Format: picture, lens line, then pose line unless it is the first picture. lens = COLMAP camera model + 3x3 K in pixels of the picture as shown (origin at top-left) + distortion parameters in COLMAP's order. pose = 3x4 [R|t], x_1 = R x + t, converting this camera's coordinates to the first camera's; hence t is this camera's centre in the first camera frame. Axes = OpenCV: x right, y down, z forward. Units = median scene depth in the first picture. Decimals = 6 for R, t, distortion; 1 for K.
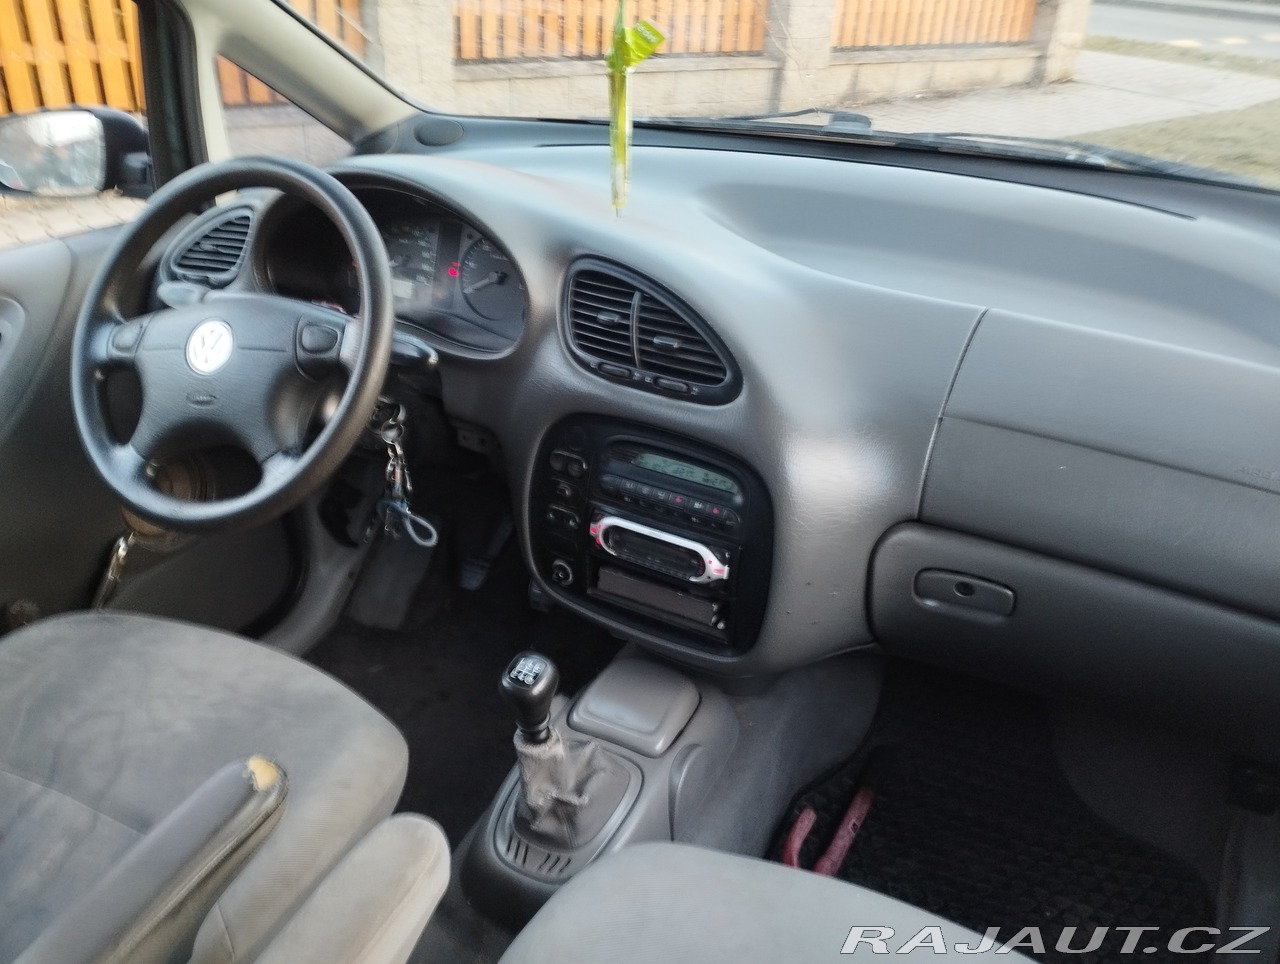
lens RADIAL K [[1049.0, 0, 645.8], [0, 1049.0, 484.6], [0, 0, 1]] dist [0.078127, -0.085216]
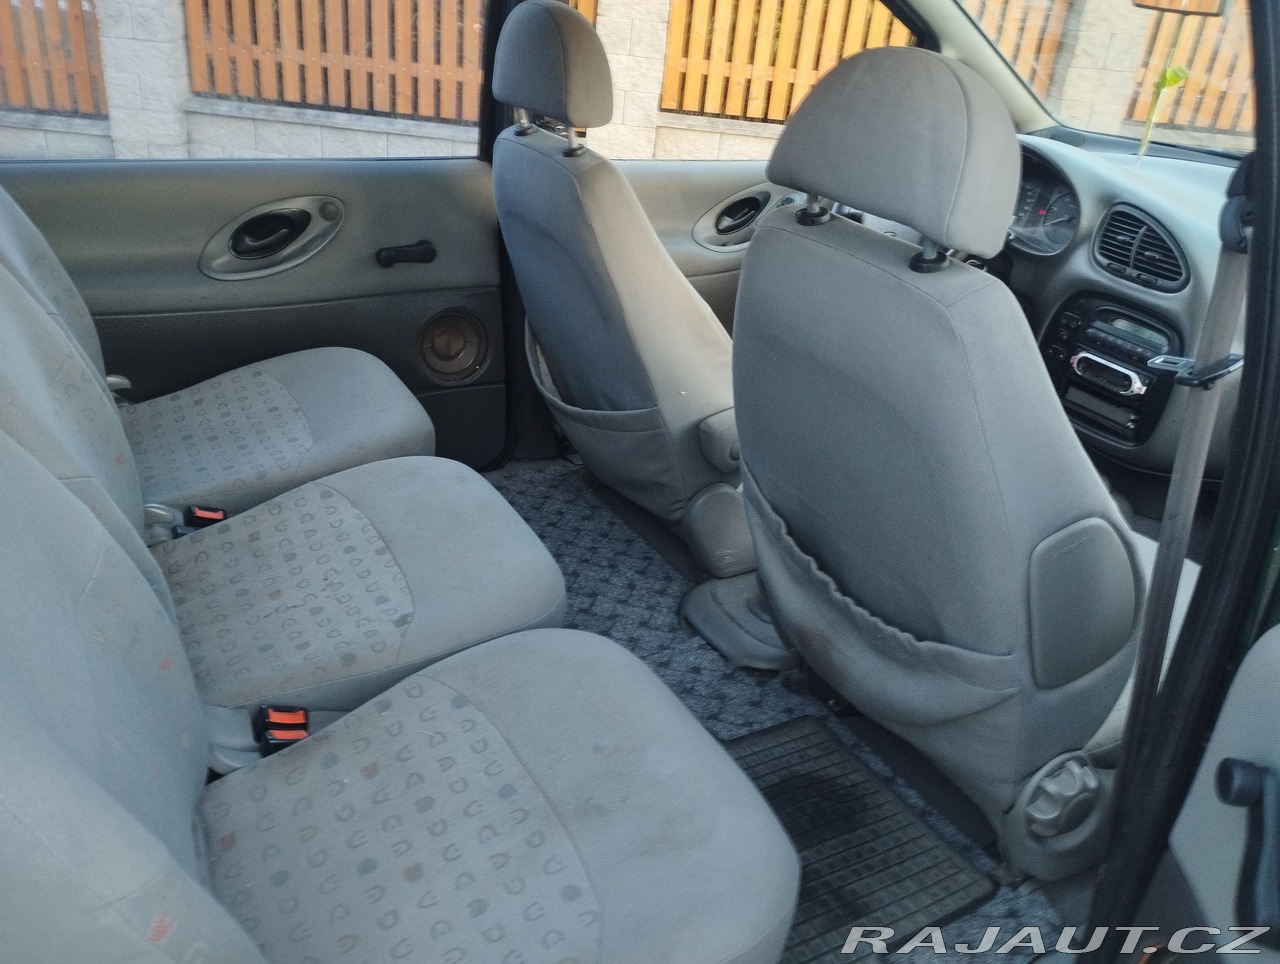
lens RADIAL K [[1067.7, 0, 640.0], [0, 1067.7, 482.0], [0, 0, 1]] dist [0.085685, -0.096633]
pose [[0.823721, 0.287016, -0.488985, 0.295094], [-0.315460, 0.948599, 0.025384, 0.422345], [0.471136, 0.133346, 0.871923, -0.858036]]
